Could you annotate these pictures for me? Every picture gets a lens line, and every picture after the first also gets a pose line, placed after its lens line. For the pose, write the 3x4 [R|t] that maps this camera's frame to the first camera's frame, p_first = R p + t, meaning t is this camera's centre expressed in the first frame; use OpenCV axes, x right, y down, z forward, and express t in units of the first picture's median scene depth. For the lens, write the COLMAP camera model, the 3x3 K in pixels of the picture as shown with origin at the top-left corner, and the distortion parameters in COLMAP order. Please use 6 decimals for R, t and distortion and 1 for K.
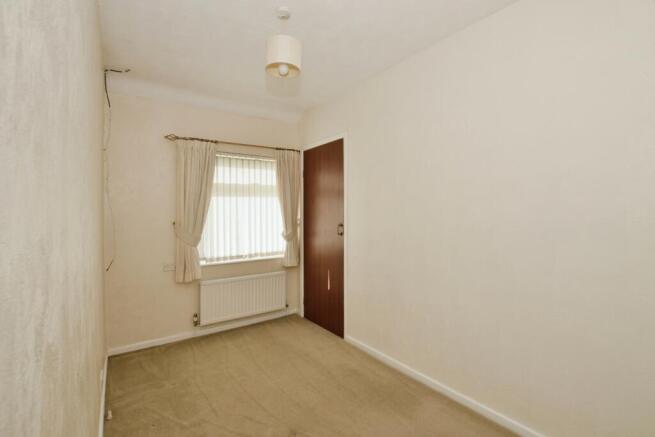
lens RADIAL K [[280.5, 0, 330.0], [0, 280.5, 206.6], [0, 0, 1]] dist [-0.022162, 0.001106]
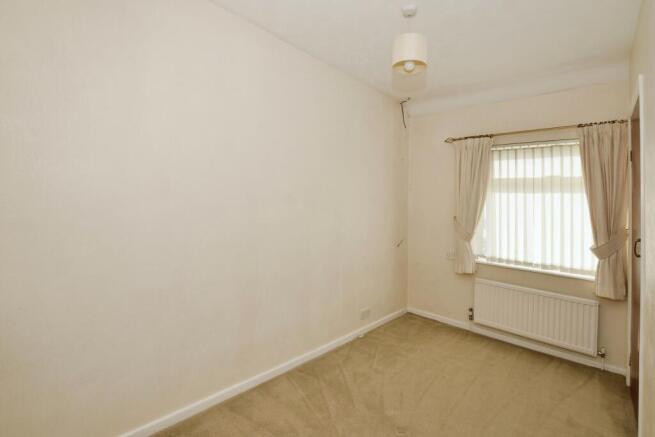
lens RADIAL K [[280.5, 0, 328.5], [0, 280.5, 194.6], [0, 0, 1]] dist [-0.022162, 0.001106]
pose [[0.266252, -0.000702, -0.963903, 0.330947], [-0.031968, 0.999443, -0.009558, -0.002374], [0.963373, 0.033359, 0.266082, 0.197586]]
